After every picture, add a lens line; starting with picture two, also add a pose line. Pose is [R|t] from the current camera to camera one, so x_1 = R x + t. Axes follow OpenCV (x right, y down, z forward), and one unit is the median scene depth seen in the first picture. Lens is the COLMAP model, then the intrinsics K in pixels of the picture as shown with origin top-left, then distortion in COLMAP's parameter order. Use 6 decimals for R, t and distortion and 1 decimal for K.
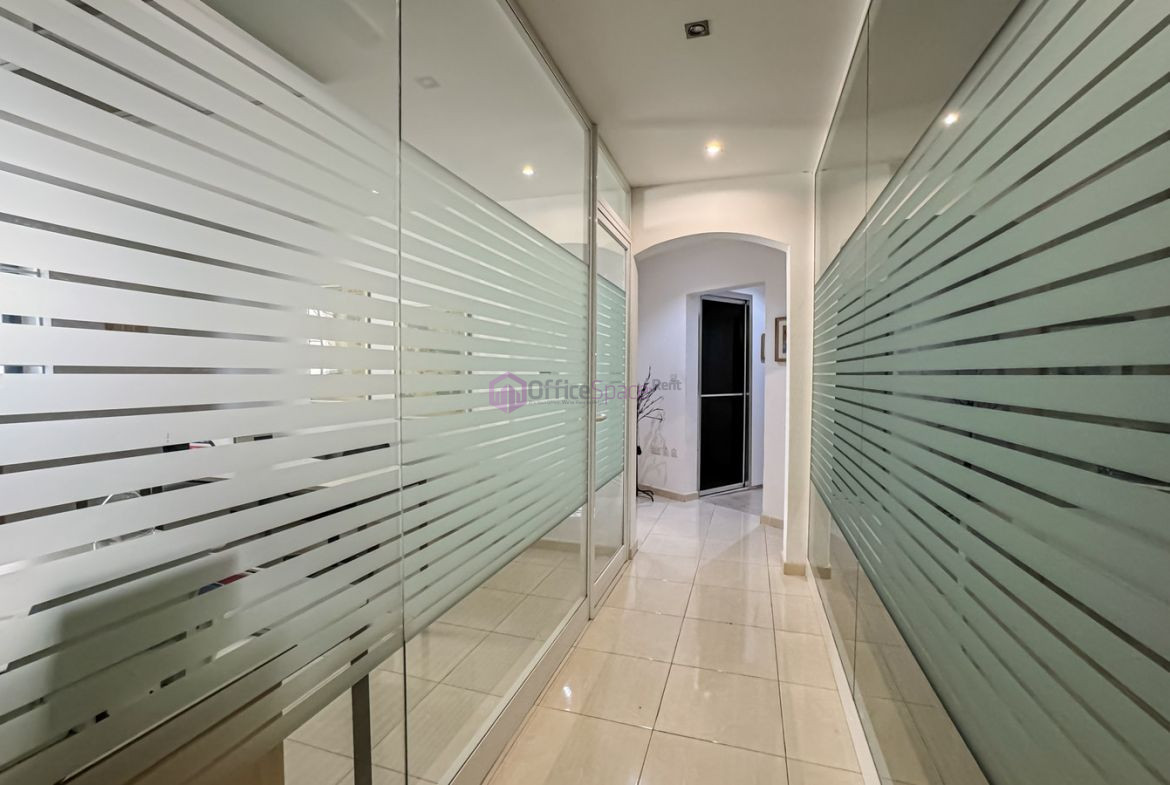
lens RADIAL K [[506.6, 0, 585.0], [0, 506.6, 392.5], [0, 0, 1]] dist [-0.001970, -0.000264]
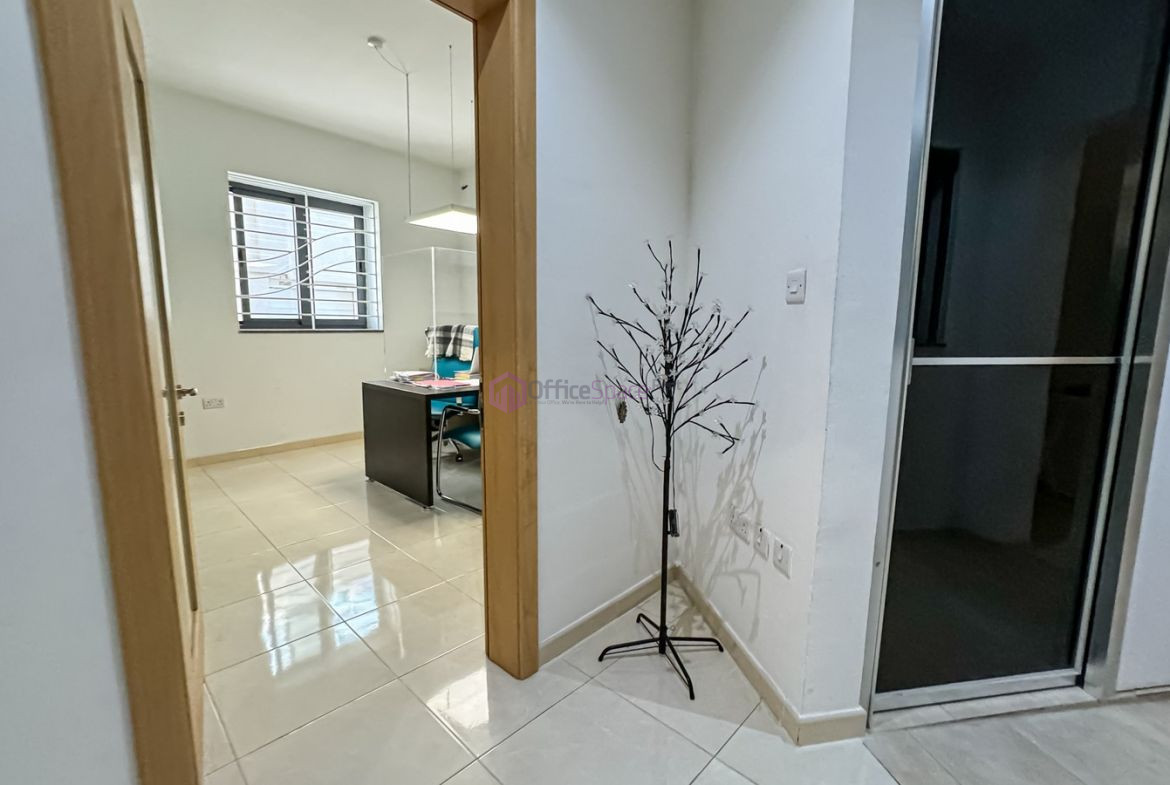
lens RADIAL K [[506.6, 0, 585.0], [0, 506.6, 392.5], [0, 0, 1]] dist [-0.001970, -0.000264]
pose [[0.897286, 0.067170, -0.436309, 0.189674], [-0.024378, 0.994387, 0.102952, -0.000719], [0.440776, -0.081741, 0.893888, 0.683054]]
